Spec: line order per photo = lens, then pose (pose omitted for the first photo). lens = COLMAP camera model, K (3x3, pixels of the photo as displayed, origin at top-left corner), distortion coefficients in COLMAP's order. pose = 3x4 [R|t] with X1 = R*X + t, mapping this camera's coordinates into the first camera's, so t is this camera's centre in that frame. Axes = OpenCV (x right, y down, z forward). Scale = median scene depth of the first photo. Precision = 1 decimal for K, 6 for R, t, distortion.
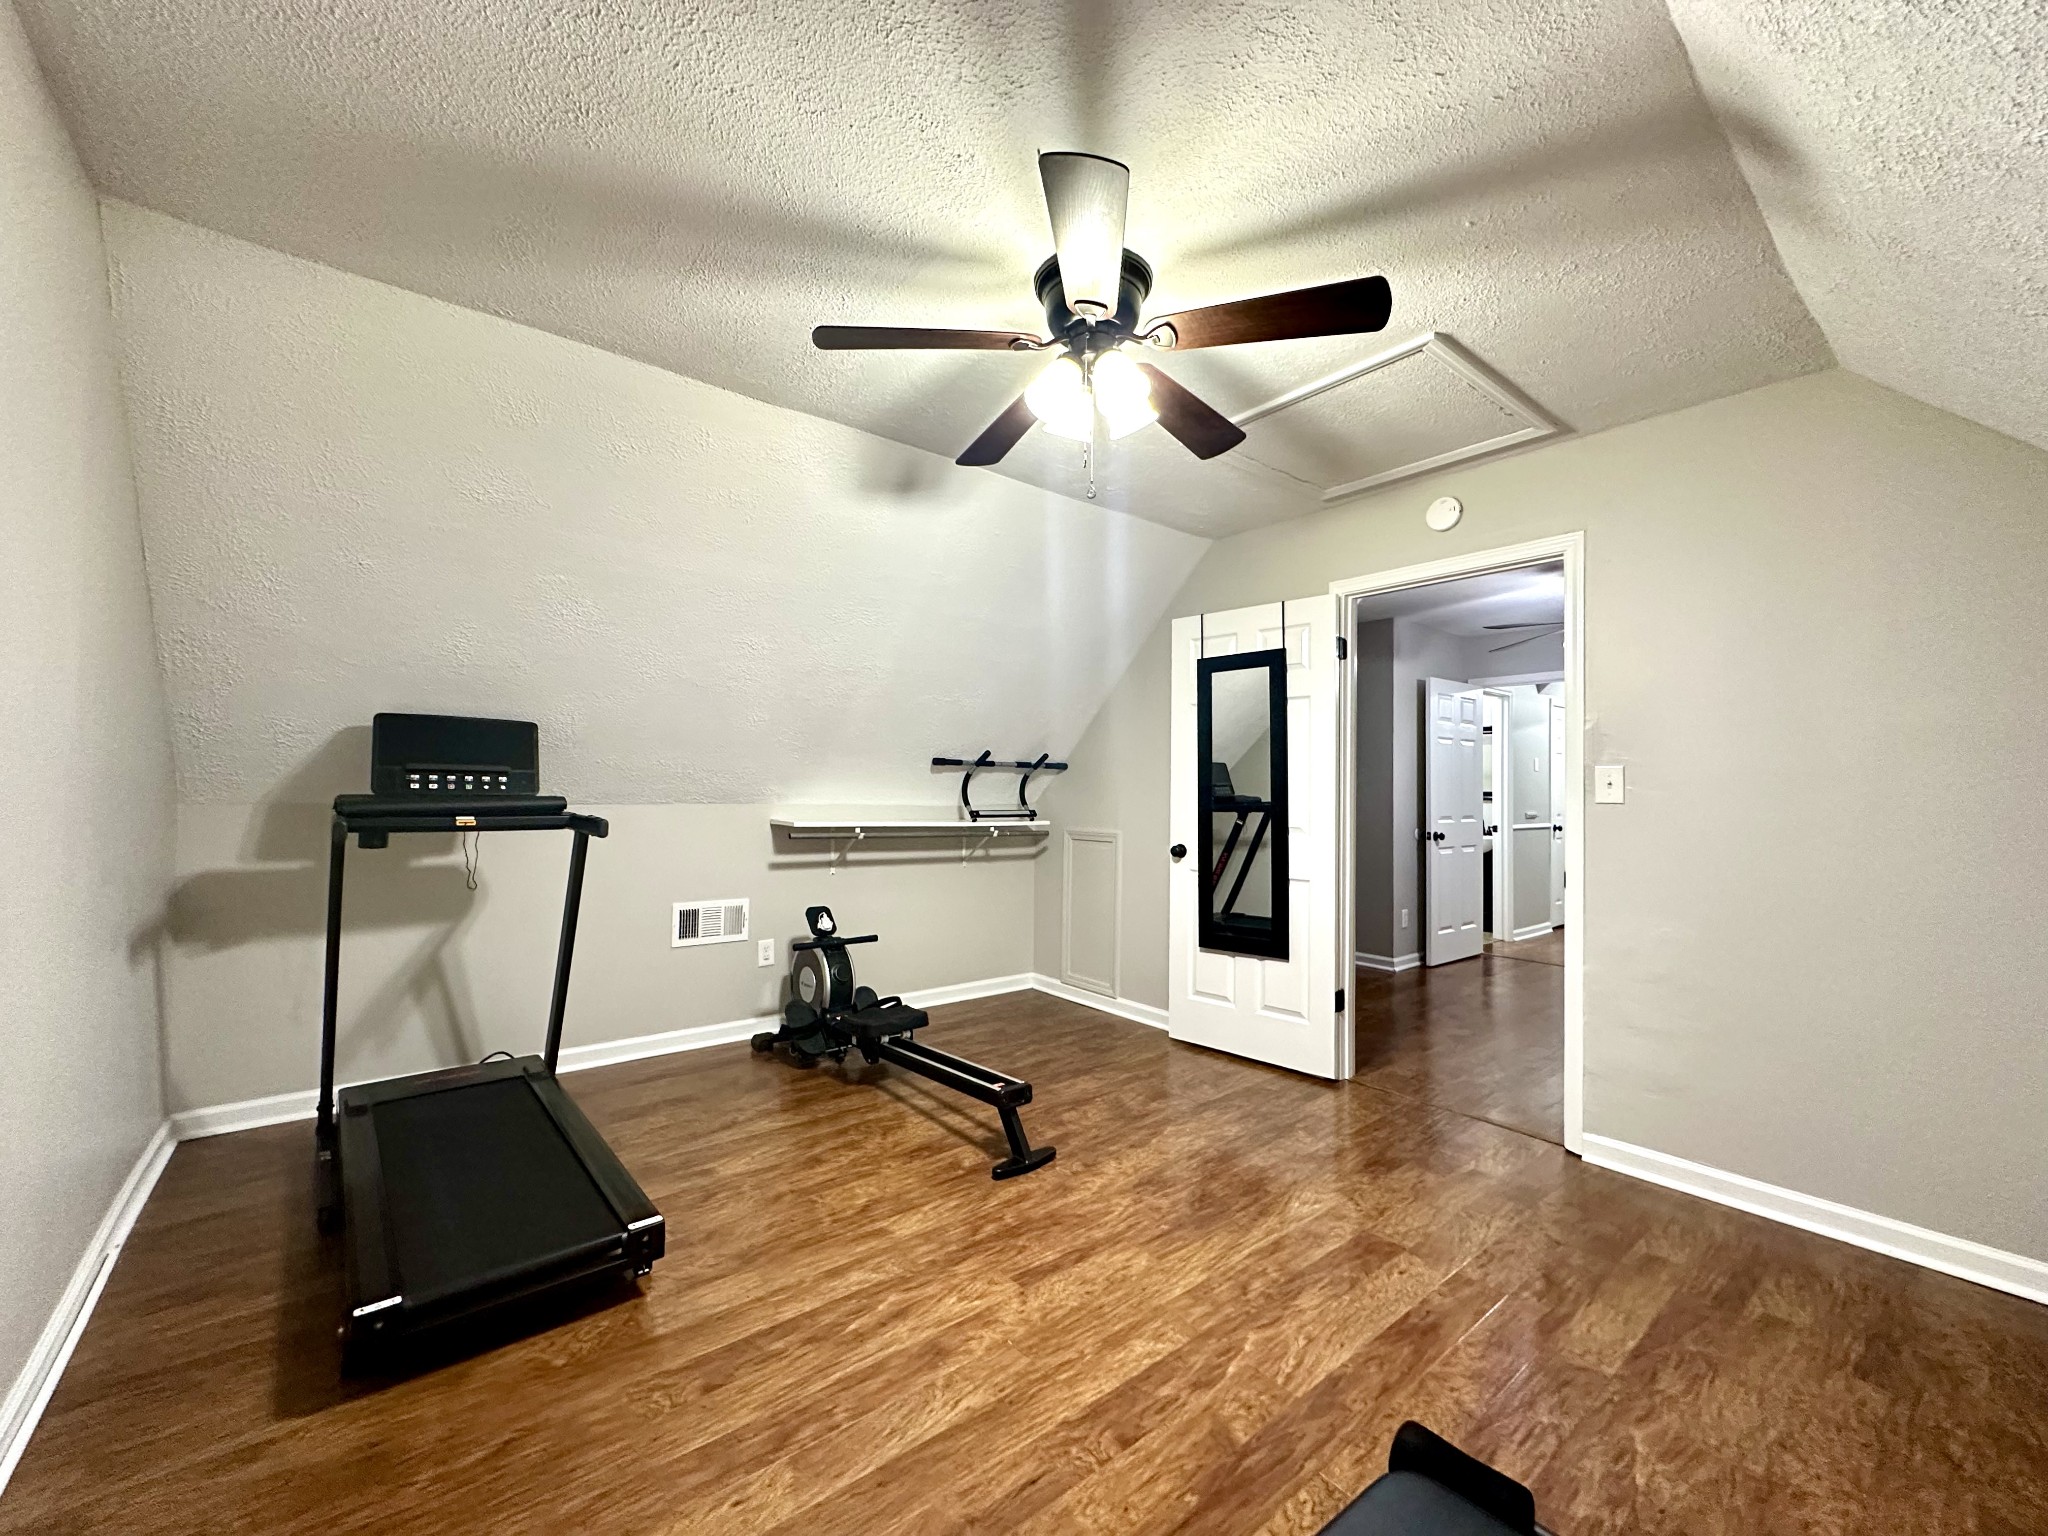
lens RADIAL K [[821.1, 0, 1020.3], [0, 821.1, 771.0], [0, 0, 1]] dist [-0.000876, -0.000448]
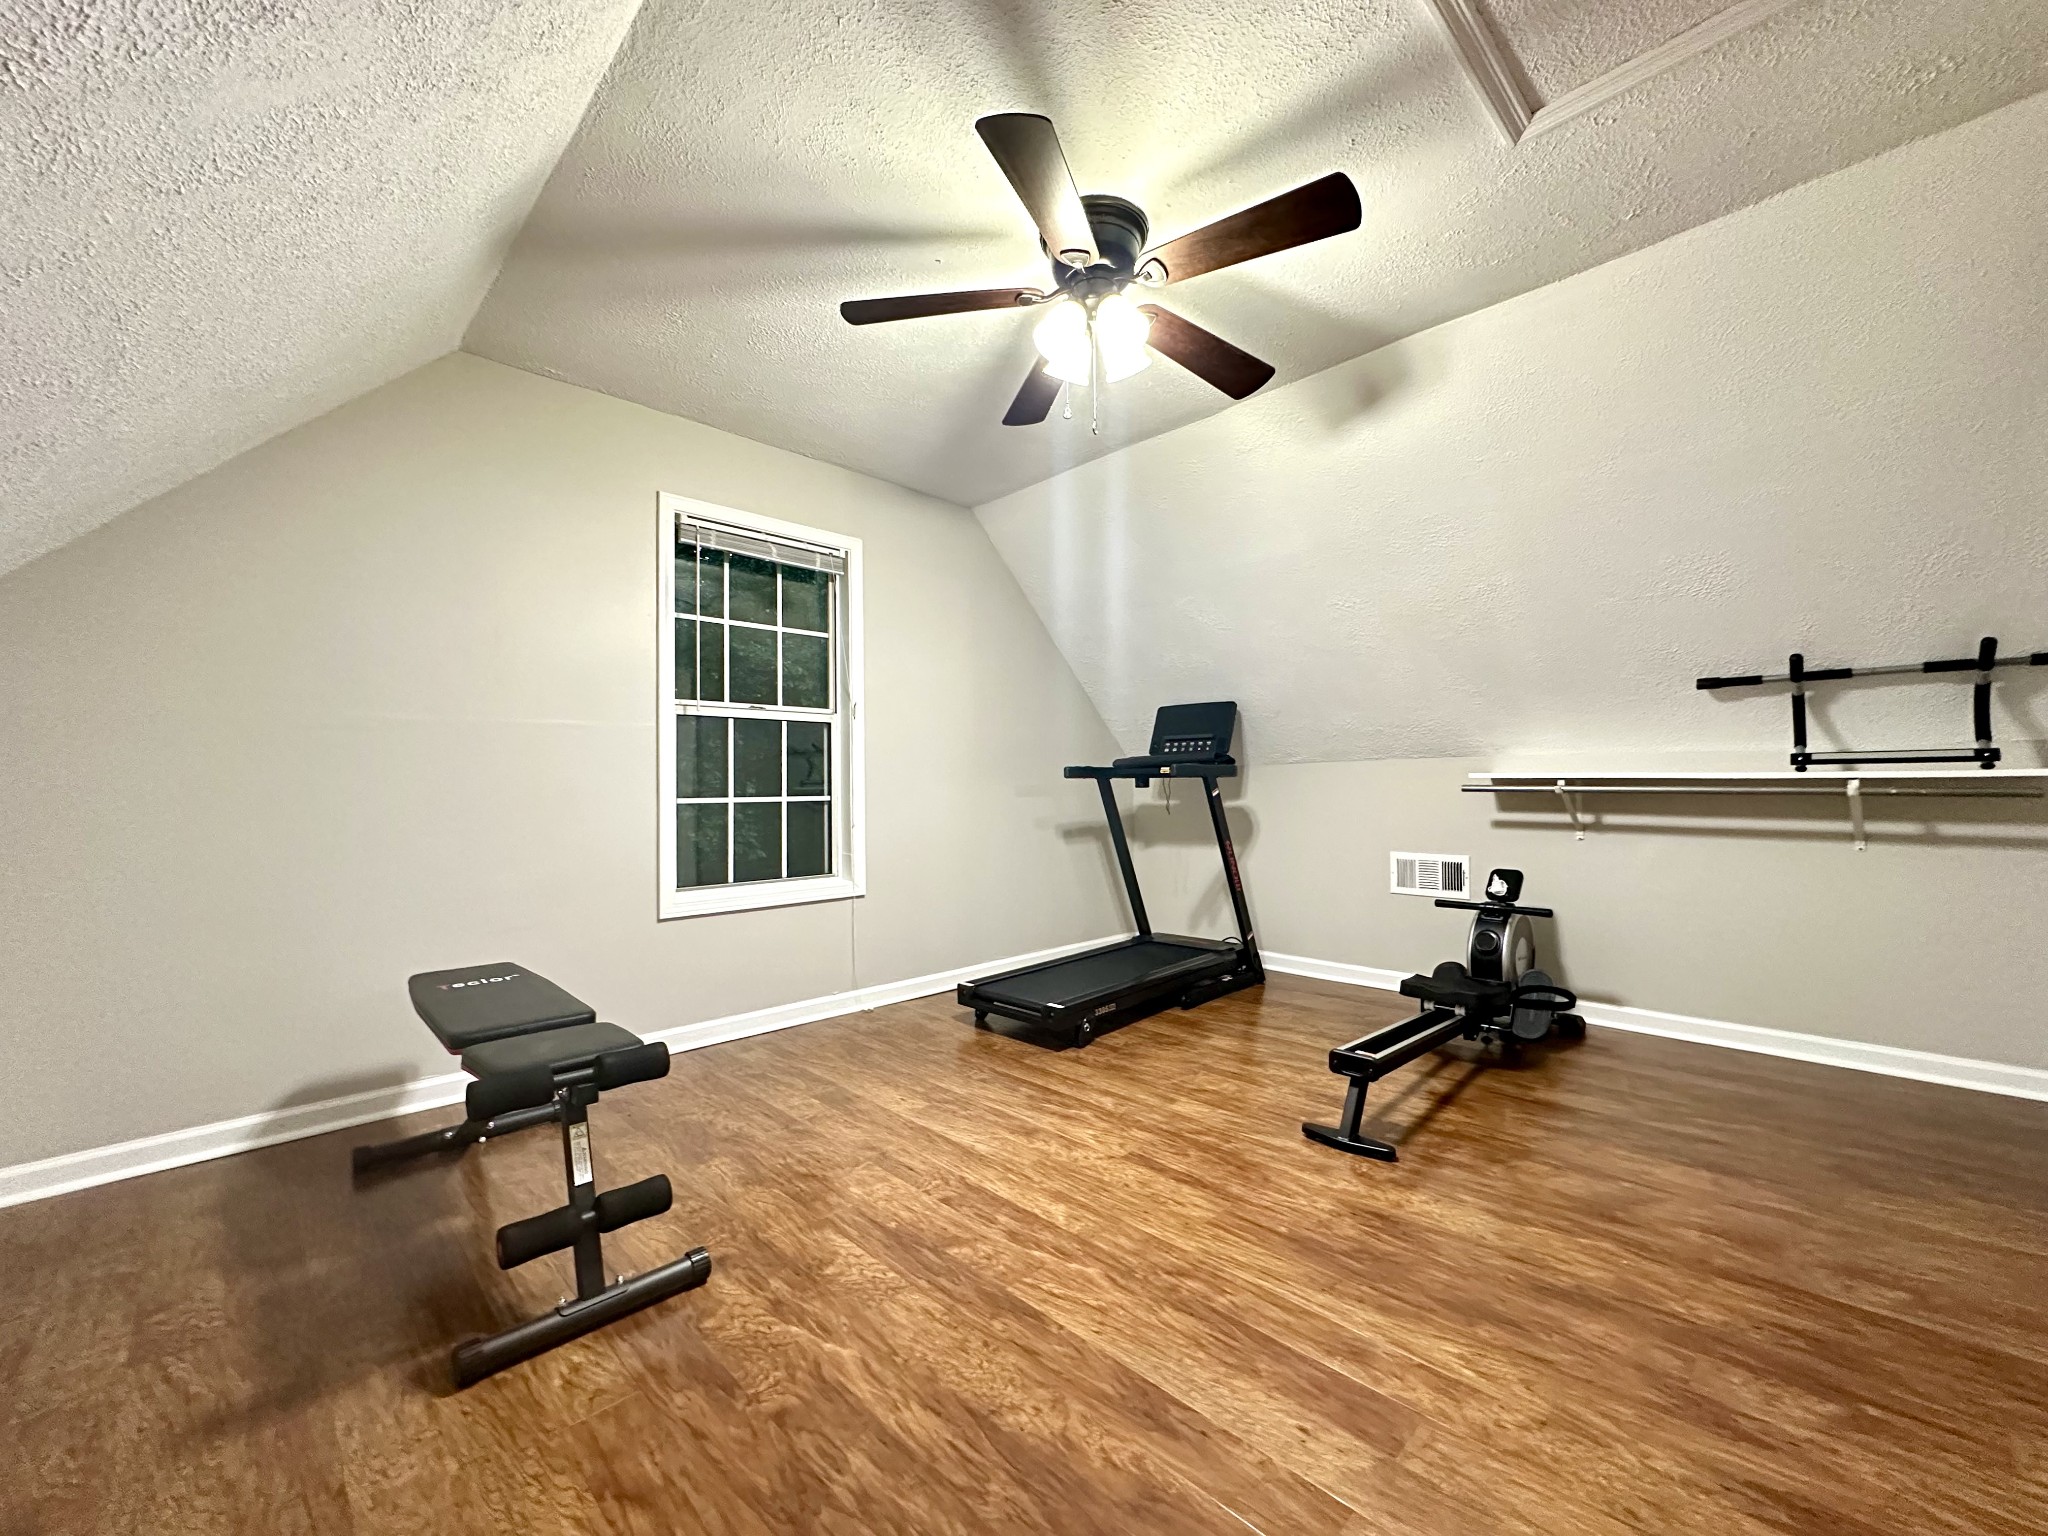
lens RADIAL K [[821.1, 0, 1020.3], [0, 821.1, 771.0], [0, 0, 1]] dist [-0.000876, -0.000448]
pose [[0.087216, -0.035459, -0.995558, 1.003947], [0.031659, 0.998960, -0.032807, 0.124562], [0.995686, -0.028657, 0.088247, 0.701291]]
